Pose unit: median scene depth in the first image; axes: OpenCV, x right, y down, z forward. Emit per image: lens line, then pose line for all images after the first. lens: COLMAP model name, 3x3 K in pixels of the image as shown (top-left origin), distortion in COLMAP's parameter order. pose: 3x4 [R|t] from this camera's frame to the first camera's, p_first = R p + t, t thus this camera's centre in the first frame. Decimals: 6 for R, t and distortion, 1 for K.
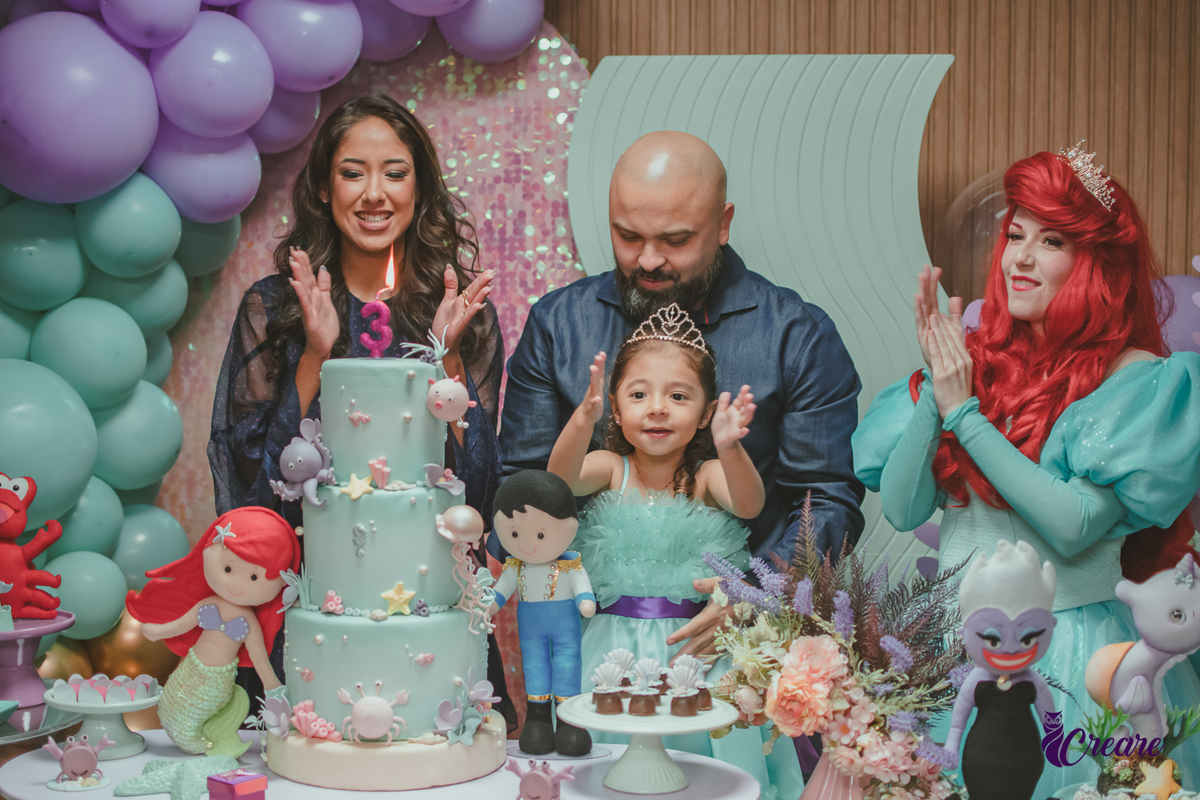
lens RADIAL K [[1868.8, 0, 595.4], [0, 1868.8, 390.9], [0, 0, 1]] dist [-0.161381, 0.000000]
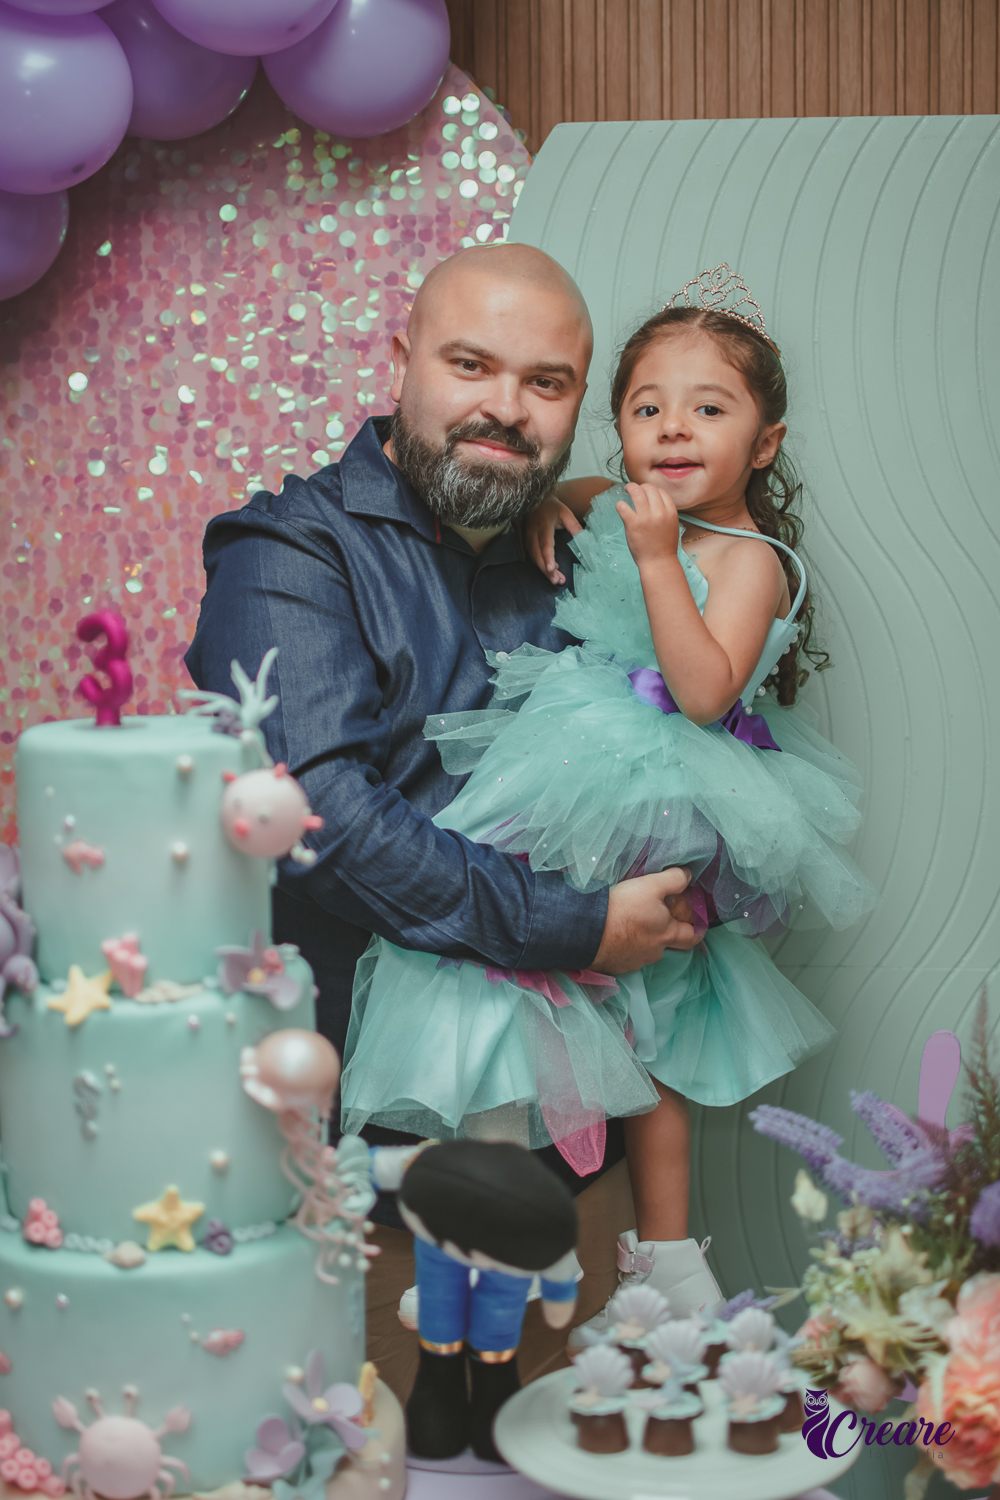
lens RADIAL K [[2336.0, 0, 441.4], [0, 2336.0, 727.6], [0, 0, 1]] dist [-0.161381, 0.000000]
pose [[0.999285, -0.010560, -0.036305, -0.009522], [0.012879, 0.997851, 0.064244, -0.055928], [0.035549, -0.064666, 0.997274, 0.386031]]
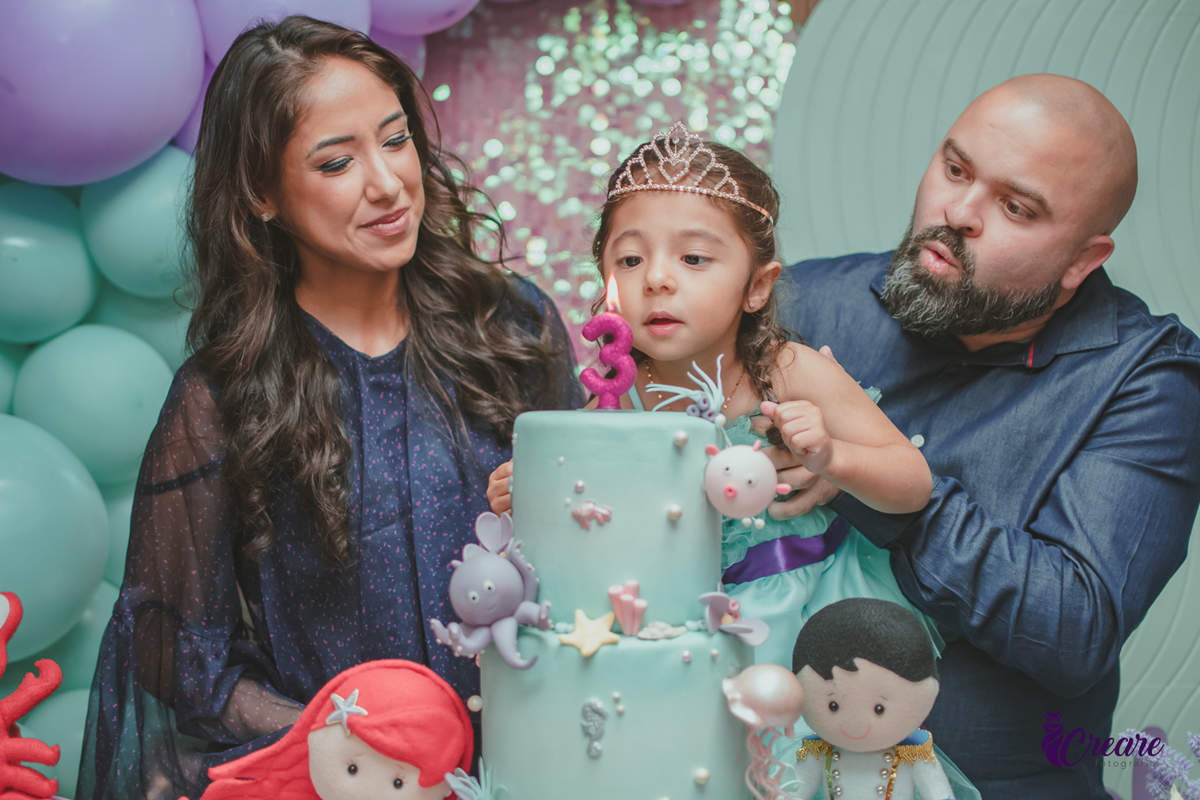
lens RADIAL K [[1868.8, 0, 596.2], [0, 1868.8, 404.0], [0, 0, 1]] dist [-0.161381, 0.000000]
pose [[0.999918, 0.002884, 0.012489, -0.129457], [-0.002535, 0.999609, -0.027834, -0.002988], [-0.012564, 0.027800, 0.999535, 0.412351]]
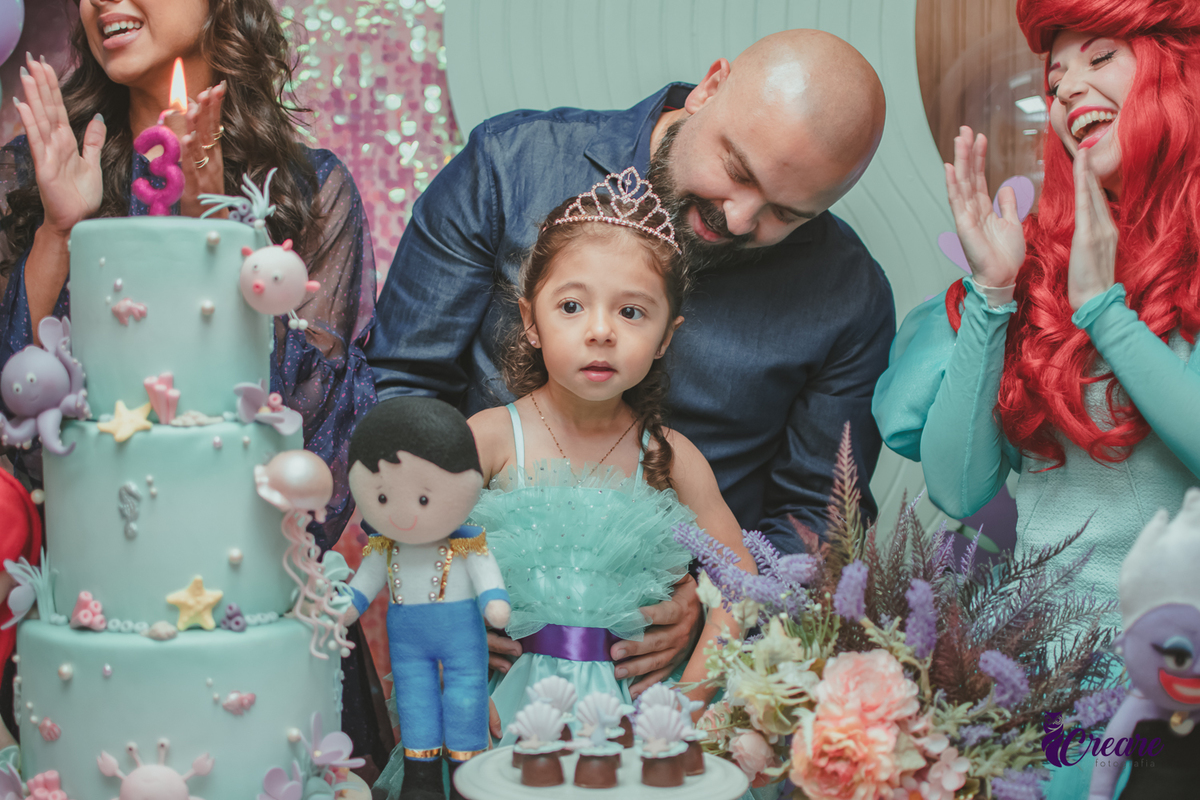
lens RADIAL K [[1868.8, 0, 598.2], [0, 1868.8, 404.4], [0, 0, 1]] dist [-0.161381, 0.000000]
pose [[0.996557, -0.008436, 0.082483, -0.022656], [0.007419, 0.999893, 0.012629, 0.038365], [-0.082581, -0.011973, 0.996512, 0.372576]]
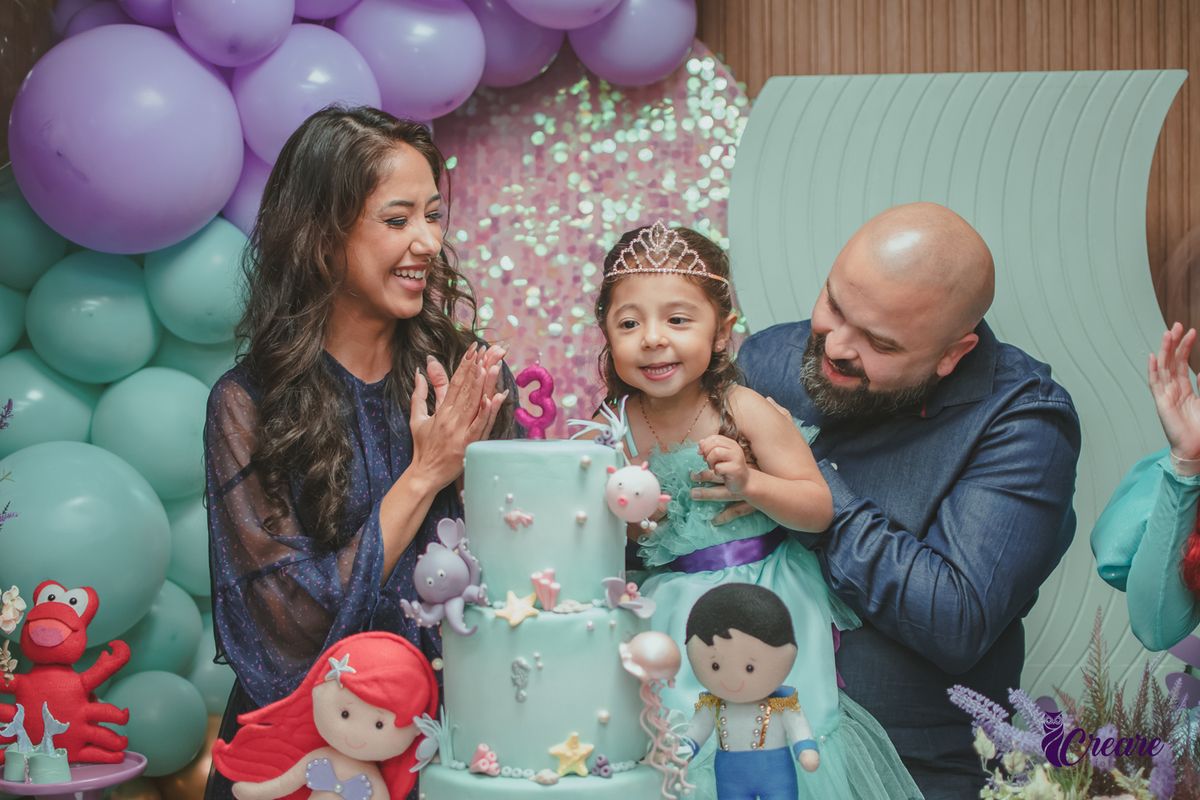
lens RADIAL K [[1868.8, 0, 594.9], [0, 1868.8, 397.1], [0, 0, 1]] dist [-0.161381, 0.000000]
pose [[0.999413, -0.009144, -0.033008, -0.067944], [0.007925, 0.999289, -0.036857, -0.006482], [0.033321, 0.036574, 0.998775, 0.228641]]
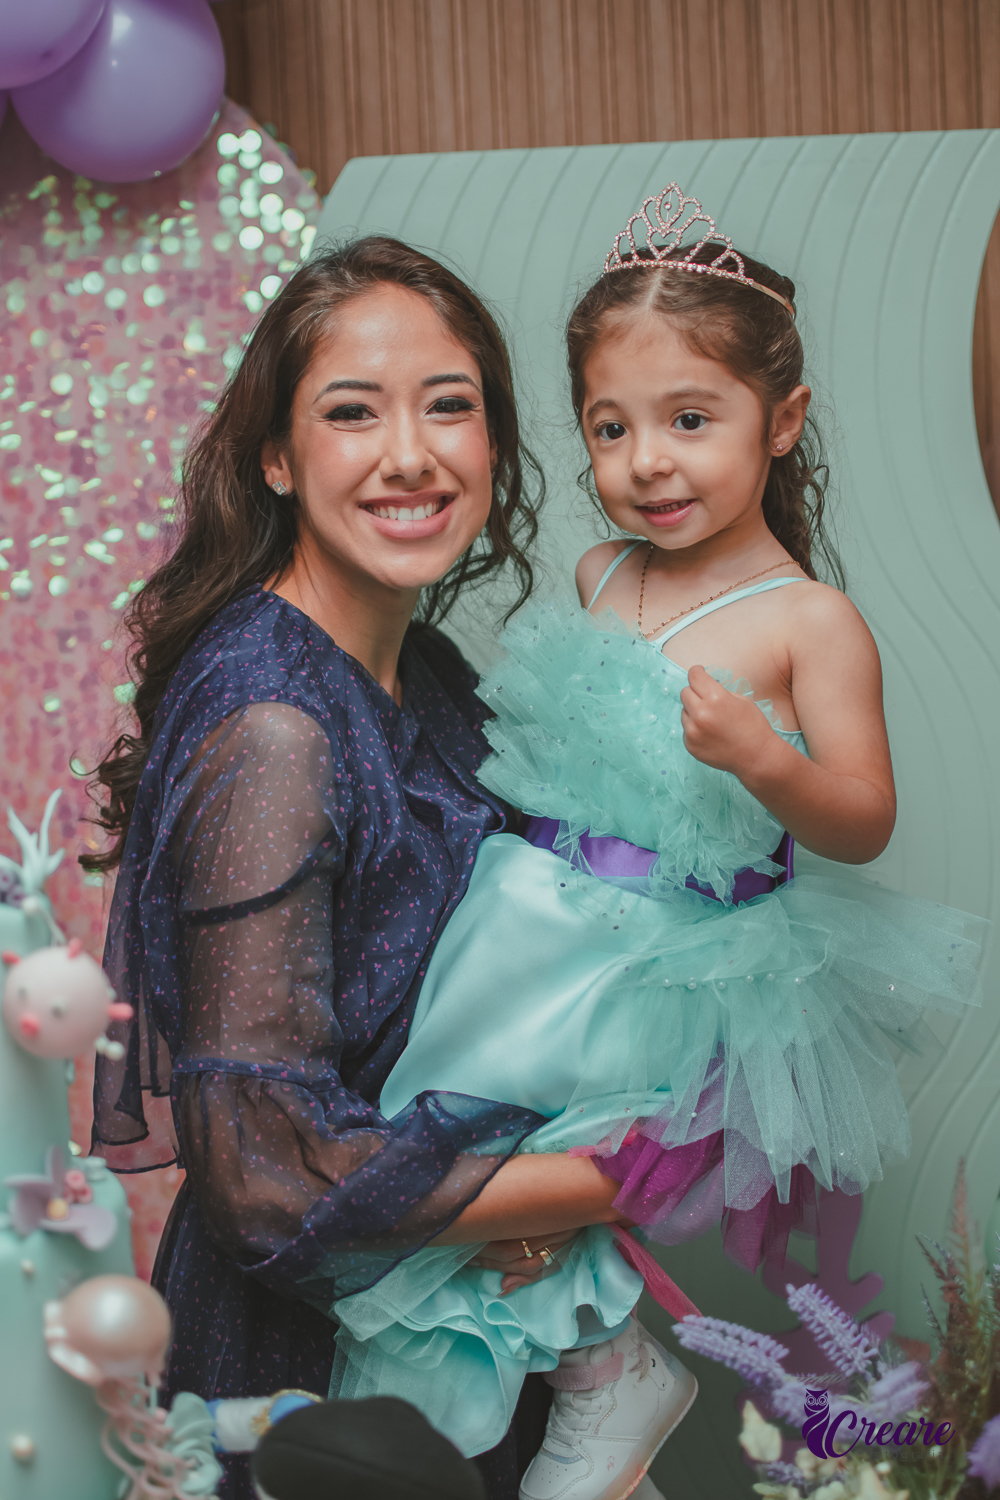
lens RADIAL K [[2336.0, 0, 464.6], [0, 2336.0, 751.0], [0, 0, 1]] dist [-0.161381, 0.000000]
pose [[0.995799, -0.057414, 0.071328, -0.025797], [0.054436, 0.997590, 0.043018, -0.062207], [-0.073626, -0.038954, 0.996525, 0.511884]]
